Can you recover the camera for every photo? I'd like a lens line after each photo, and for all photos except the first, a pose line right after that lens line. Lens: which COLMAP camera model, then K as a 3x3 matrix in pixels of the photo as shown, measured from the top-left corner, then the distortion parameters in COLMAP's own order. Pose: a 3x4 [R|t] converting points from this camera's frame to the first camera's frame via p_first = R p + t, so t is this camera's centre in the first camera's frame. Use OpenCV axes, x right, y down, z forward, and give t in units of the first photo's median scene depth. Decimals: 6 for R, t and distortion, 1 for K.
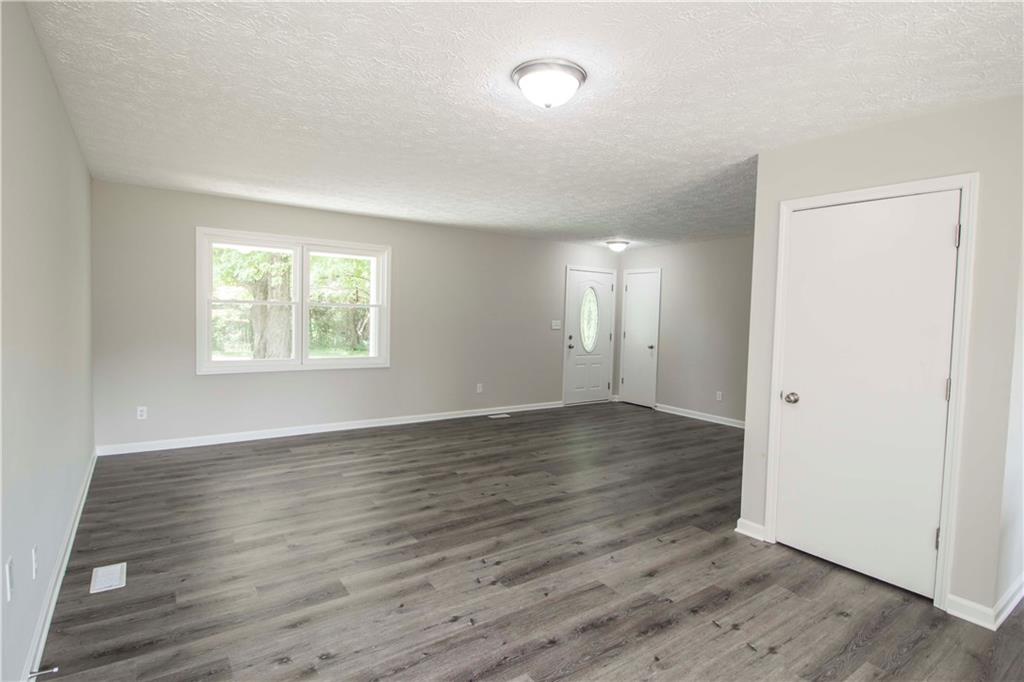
lens RADIAL K [[521.2, 0, 518.0], [0, 521.2, 336.2], [0, 0, 1]] dist [0.000594, -0.000279]
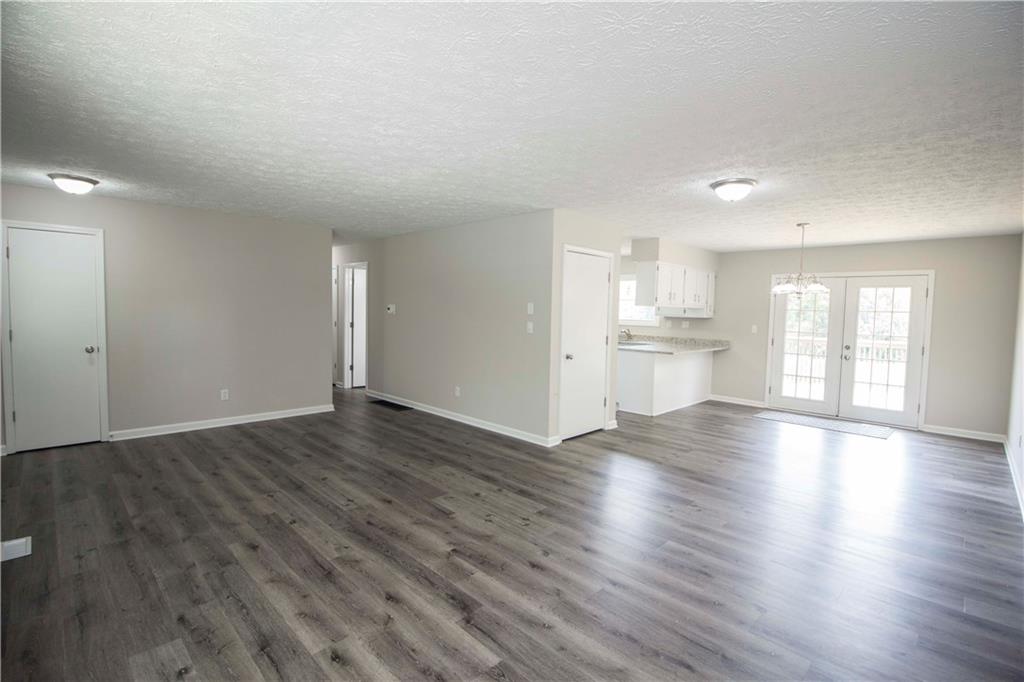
lens RADIAL K [[472.2, 0, 519.5], [0, 472.2, 339.2], [0, 0, 1]] dist [-0.000095, -0.015123]
pose [[-0.176864, -0.095204, 0.979620, -0.828342], [0.016203, 0.994894, 0.099614, -0.085195], [-0.984102, 0.033491, -0.174418, 1.170228]]
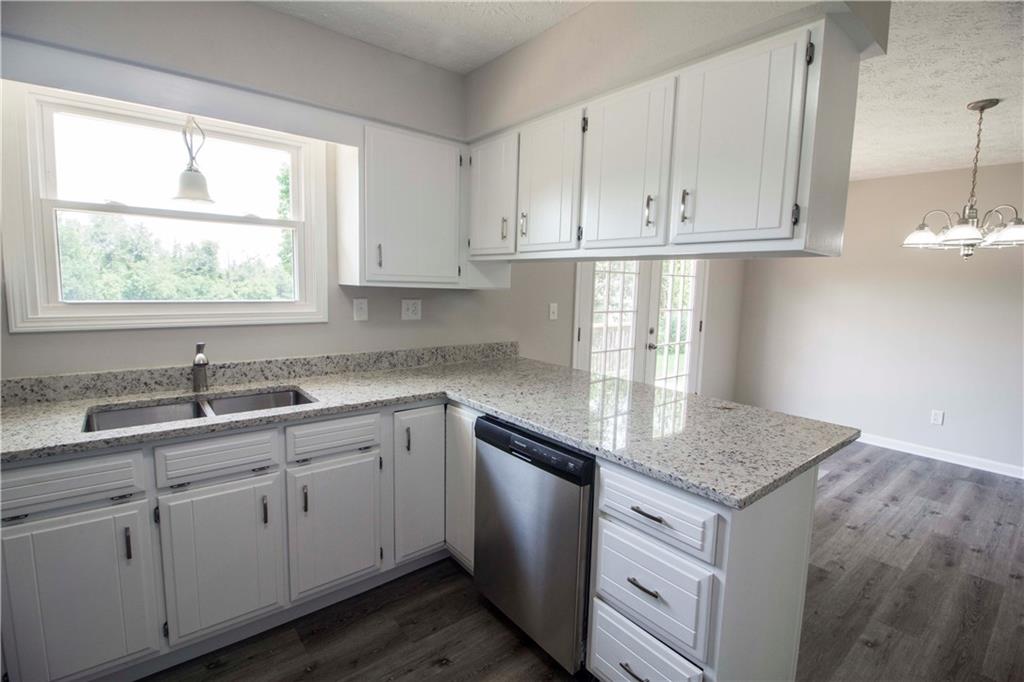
lens RADIAL K [[474.9, 0, 518.8], [0, 474.9, 335.2], [0, 0, 1]] dist [0.002619, -0.014690]
pose [[-0.996327, -0.050014, -0.069500, 1.003497], [-0.060372, 0.985912, 0.155990, -0.011823], [0.060719, 0.159613, -0.985311, 0.783978]]
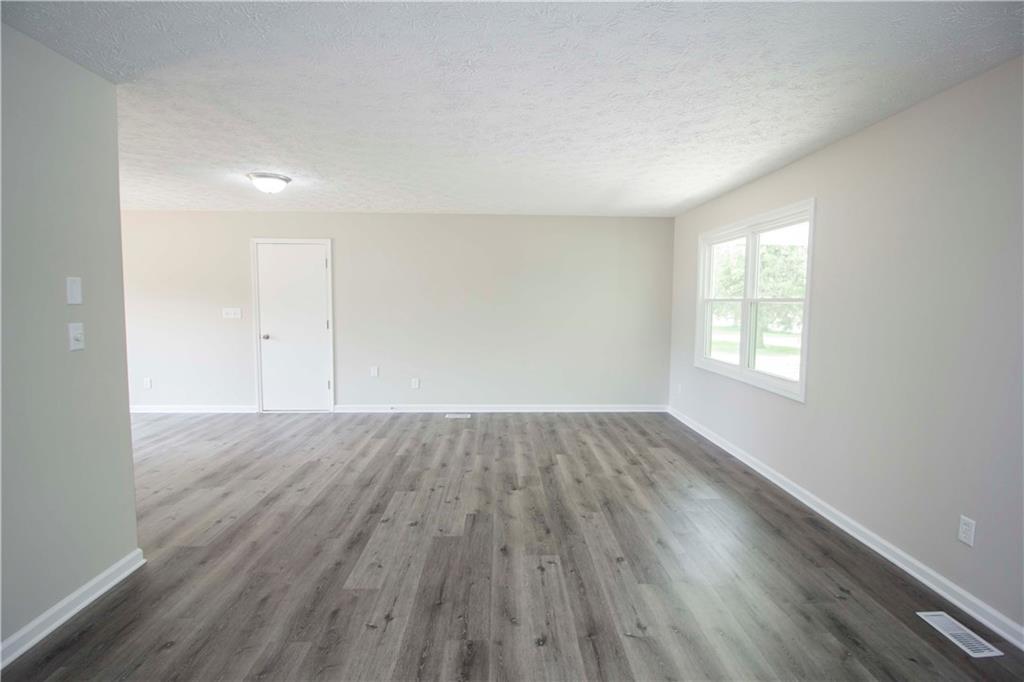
lens RADIAL K [[489.9, 0, 518.3], [0, 489.9, 338.4], [0, 0, 1]] dist [0.000651, -0.014318]
pose [[-0.548868, 0.031835, -0.835303, 0.635835], [-0.062199, 0.994949, 0.078790, -0.060413], [0.833592, 0.095200, -0.544116, 1.645292]]
